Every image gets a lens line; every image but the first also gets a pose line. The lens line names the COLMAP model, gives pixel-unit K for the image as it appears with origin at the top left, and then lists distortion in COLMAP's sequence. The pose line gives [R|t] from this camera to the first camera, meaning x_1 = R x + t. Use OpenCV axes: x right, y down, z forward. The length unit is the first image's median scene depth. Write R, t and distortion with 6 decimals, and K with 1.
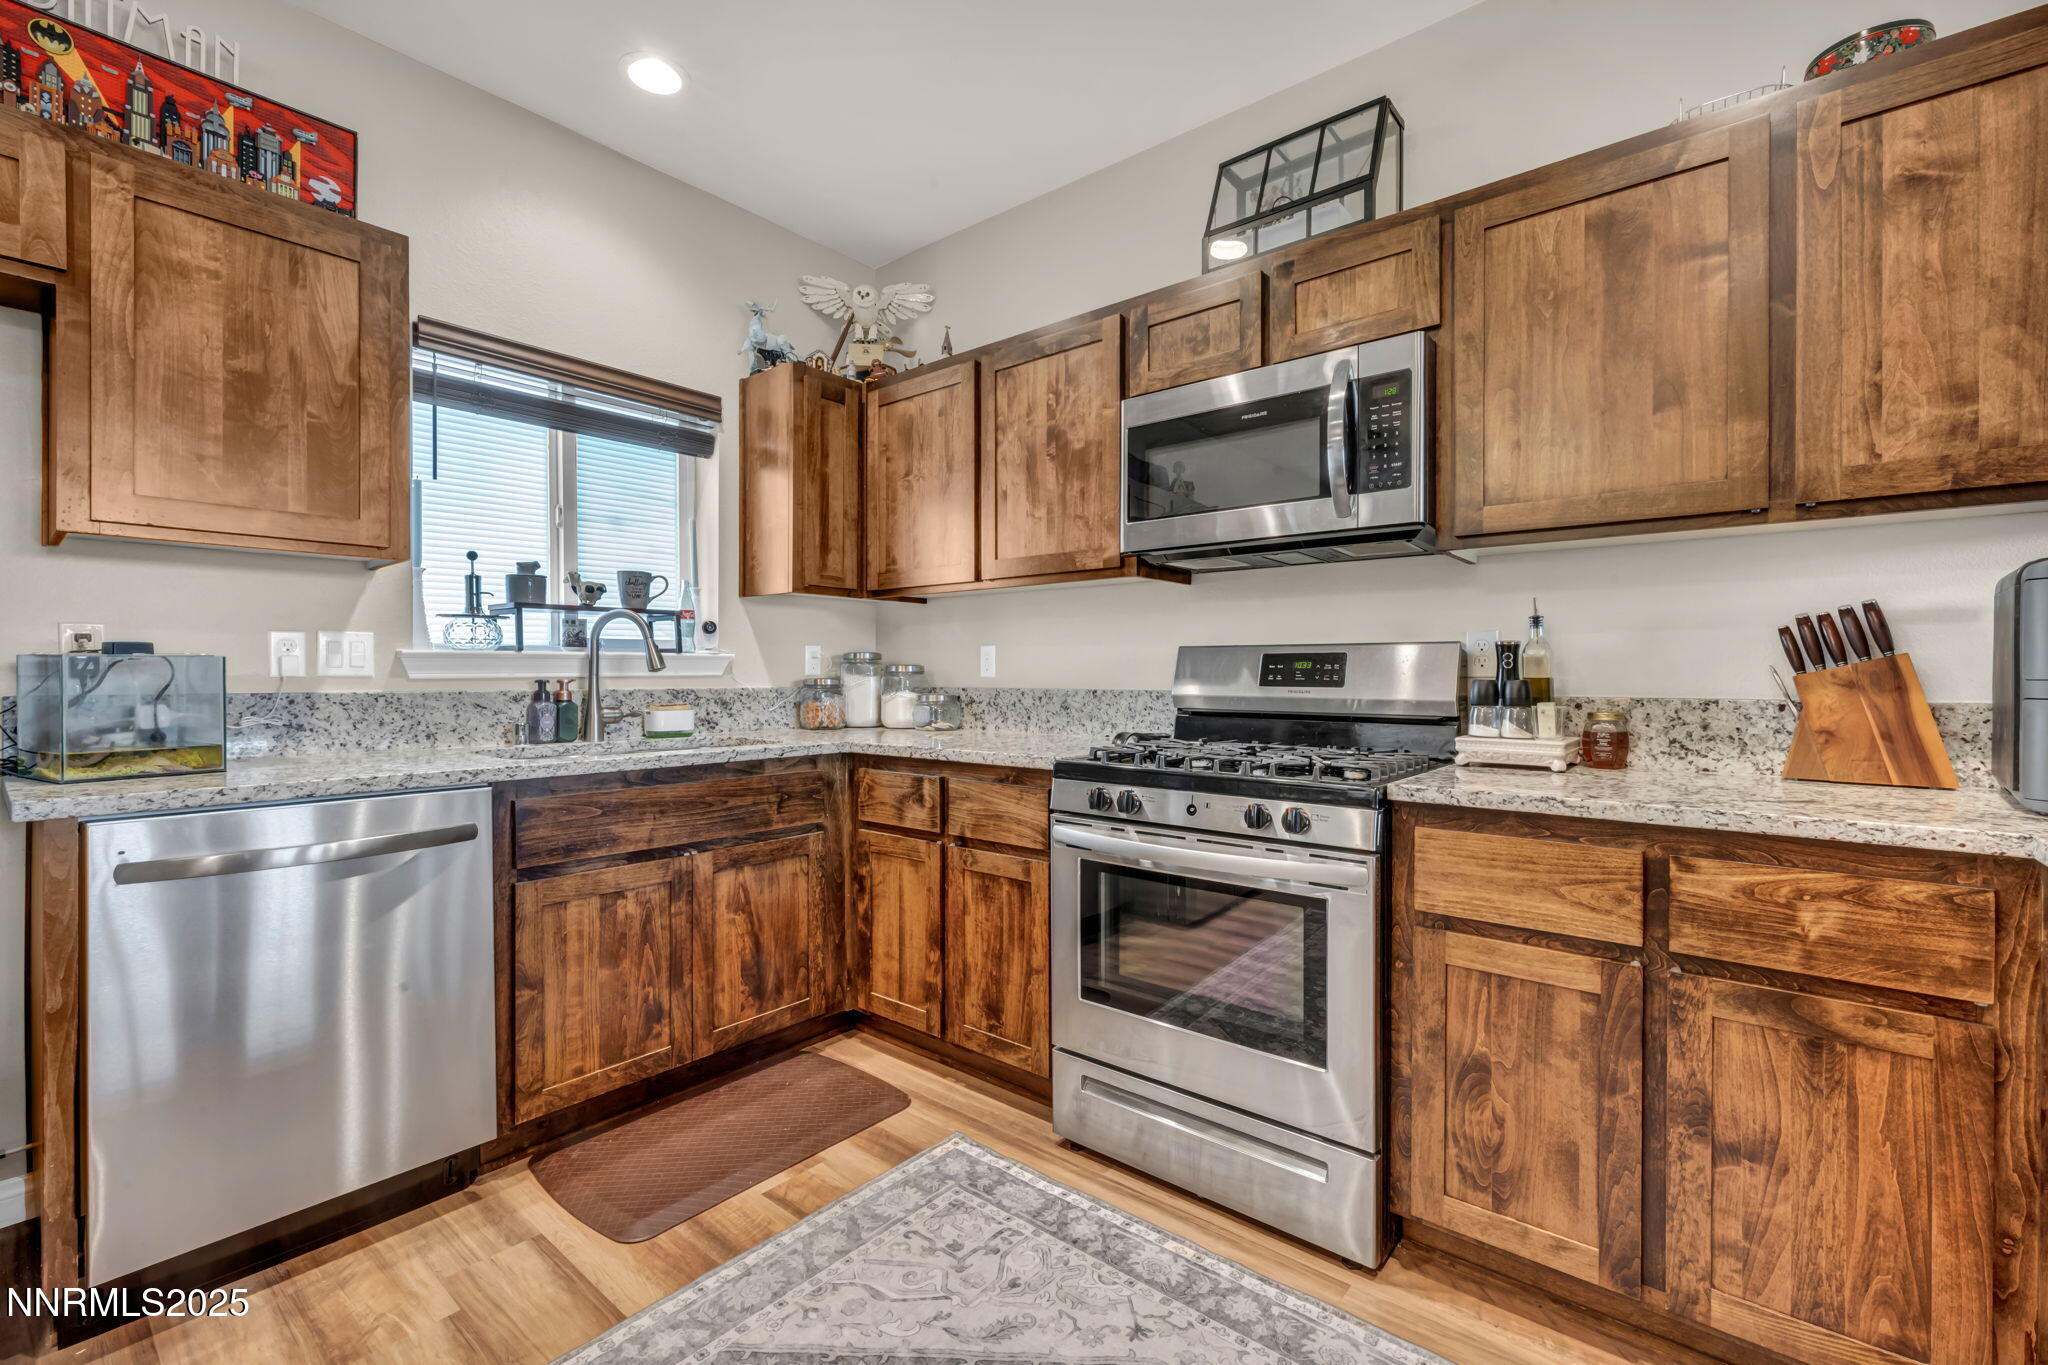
lens RADIAL K [[882.5, 0, 1030.7], [0, 882.5, 678.0], [0, 0, 1]] dist [-0.000509, 0.000303]
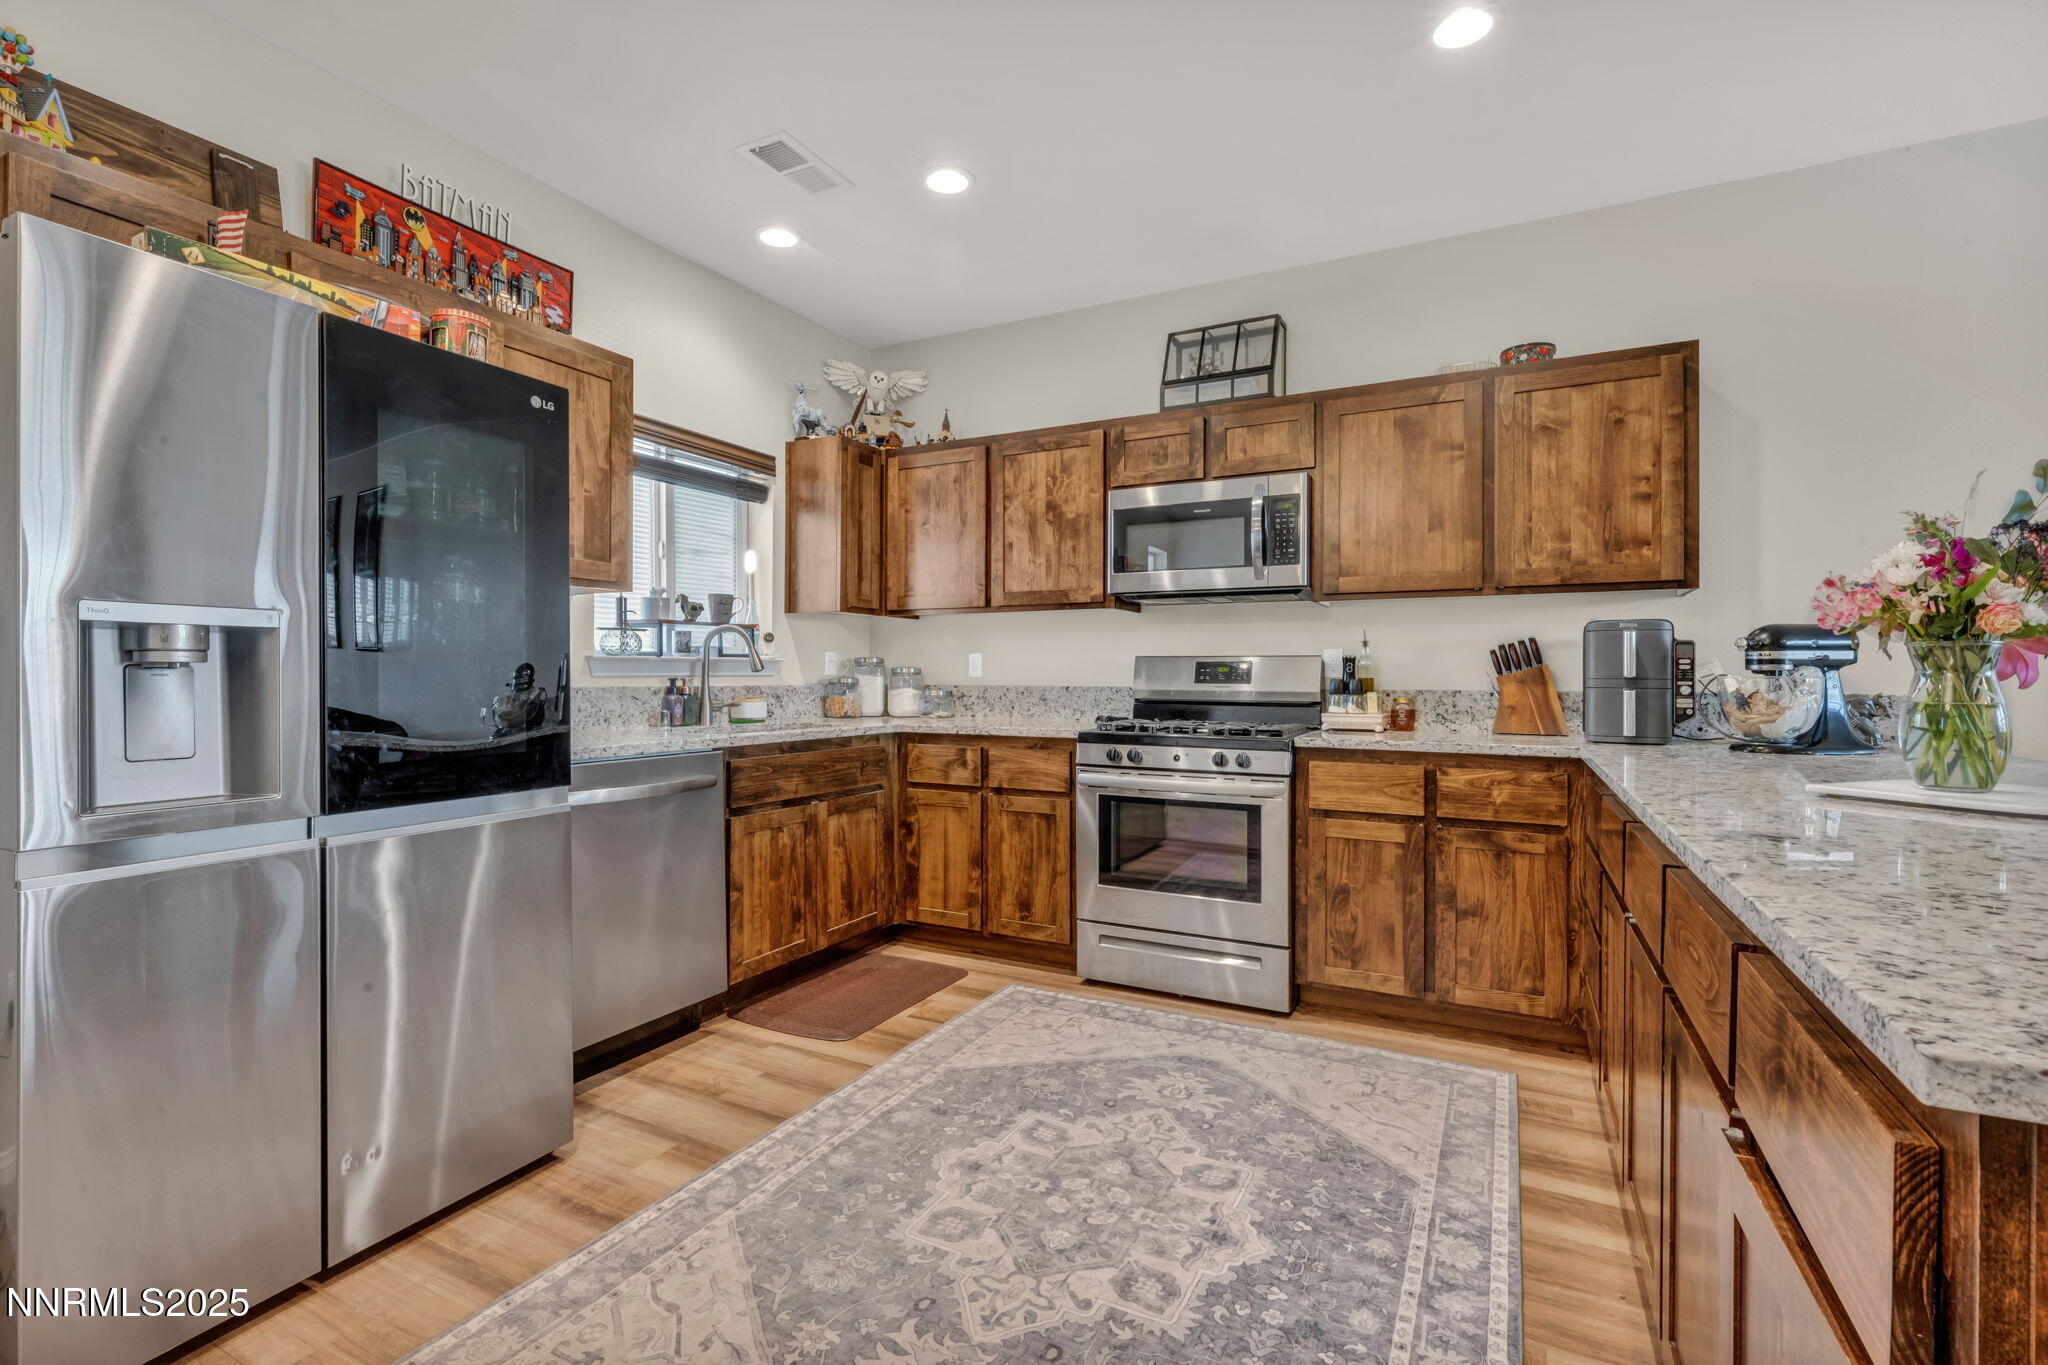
lens RADIAL K [[926.2, 0, 1021.4], [0, 926.2, 672.7], [0, 0, 1]] dist [-0.000379, -0.000370]
pose [[0.978742, 0.003742, 0.205063, -0.380346], [-0.002052, 0.999962, -0.008456, 0.005566], [-0.205087, 0.007856, 0.978712, -0.522221]]
